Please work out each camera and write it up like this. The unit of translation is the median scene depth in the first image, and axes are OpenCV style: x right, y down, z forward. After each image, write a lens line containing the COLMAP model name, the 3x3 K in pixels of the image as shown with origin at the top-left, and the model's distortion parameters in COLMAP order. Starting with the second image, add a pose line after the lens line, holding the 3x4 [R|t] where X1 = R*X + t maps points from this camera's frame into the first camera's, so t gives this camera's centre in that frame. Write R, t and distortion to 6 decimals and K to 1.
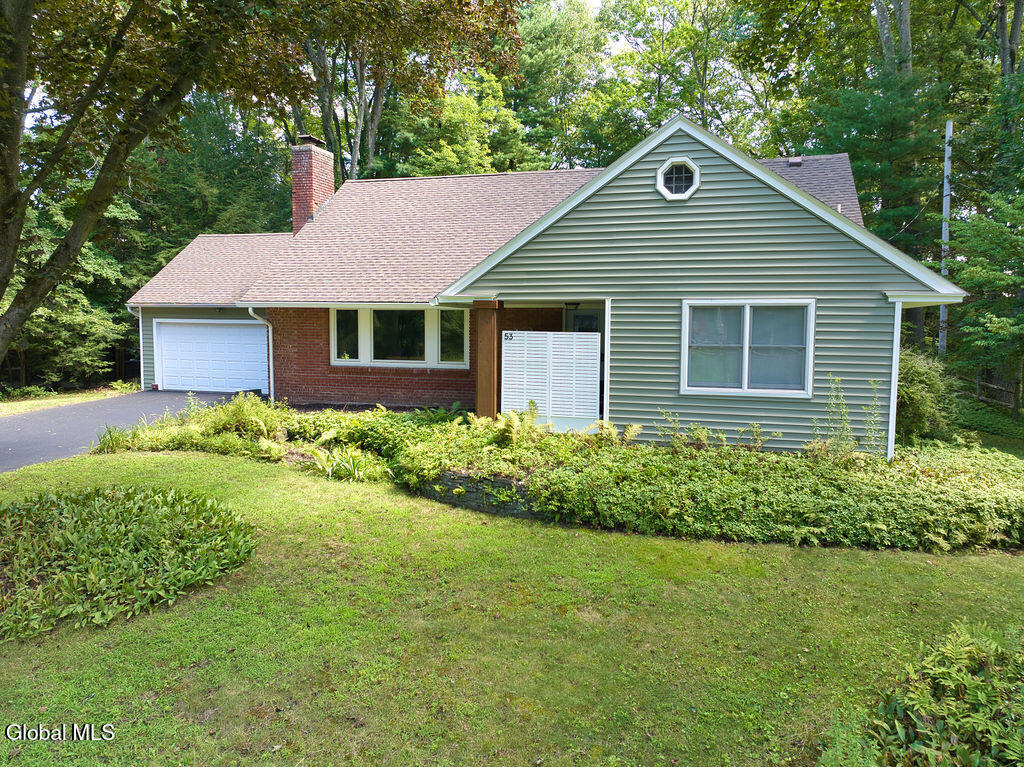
lens RADIAL K [[714.8, 0, 512.0], [0, 714.8, 383.5], [0, 0, 1]] dist [0.001606, -0.003816]
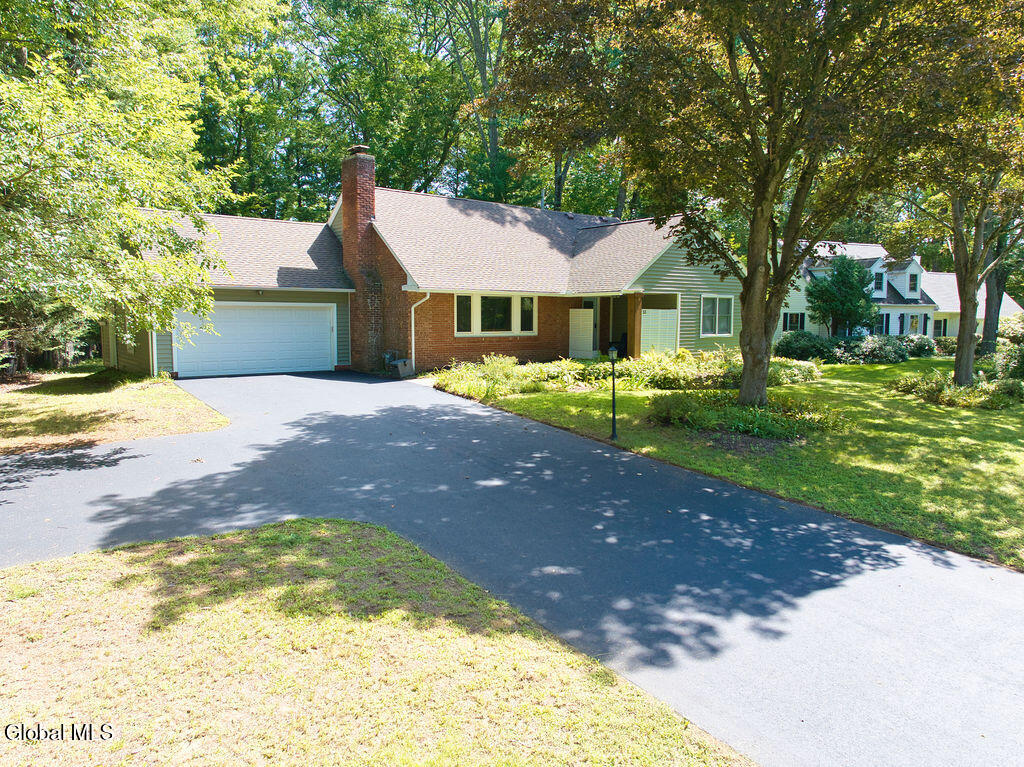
lens RADIAL K [[714.8, 0, 512.0], [0, 714.8, 383.5], [0, 0, 1]] dist [0.001606, -0.003816]
pose [[0.561870, -0.085423, 0.822803, -1.871905], [0.071437, 0.995949, 0.054616, -0.007129], [-0.824135, 0.028092, 0.565696, 0.234418]]
